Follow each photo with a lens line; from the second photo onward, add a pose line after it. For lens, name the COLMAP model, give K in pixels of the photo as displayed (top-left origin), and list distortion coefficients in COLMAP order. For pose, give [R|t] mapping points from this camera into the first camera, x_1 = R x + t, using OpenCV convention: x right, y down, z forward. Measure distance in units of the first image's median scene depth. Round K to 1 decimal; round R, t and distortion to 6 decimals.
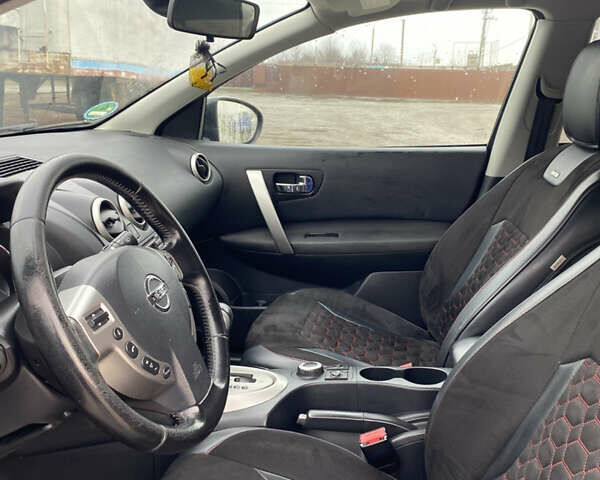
lens RADIAL K [[595.4, 0, 307.5], [0, 595.4, 229.7], [0, 0, 1]] dist [0.234719, -0.633291]
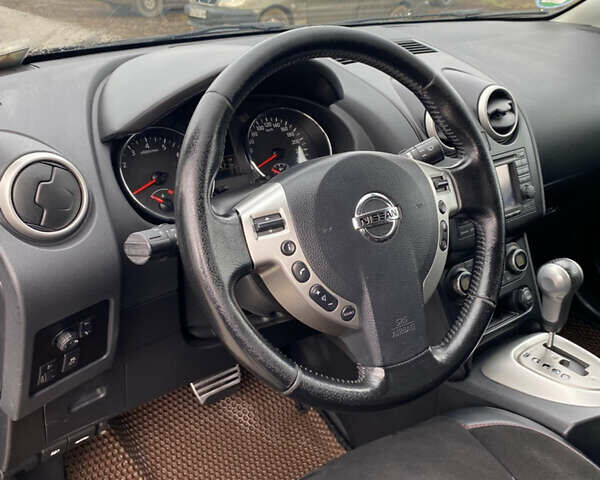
lens RADIAL K [[612.5, 0, 302.4], [0, 612.5, 233.7], [0, 0, 1]] dist [0.002743, -0.025273]
pose [[0.654561, 0.288056, -0.698981, 0.156792], [-0.175522, 0.957206, 0.230105, -0.025075], [0.735352, -0.027931, 0.677110, 0.240802]]
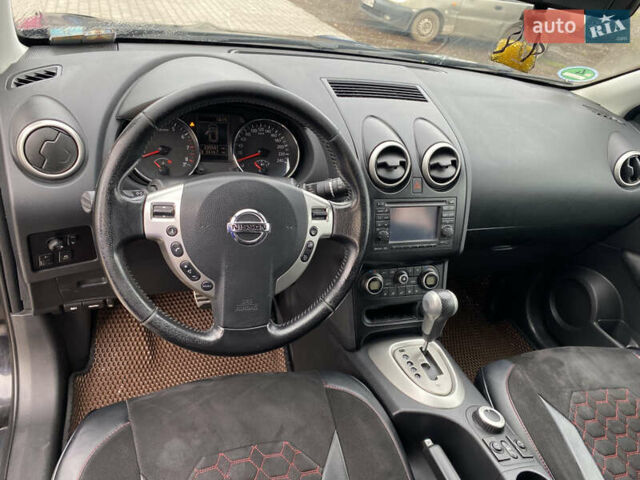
lens RADIAL K [[481.0, 0, 320.0], [0, 481.0, 240.0], [0, 0, 1]] dist [0.006292, -0.004732]
pose [[0.407611, 0.525229, -0.746986, 0.291347], [-0.379332, 0.841498, 0.384692, -0.160968], [0.830639, 0.126551, 0.542240, 0.396524]]
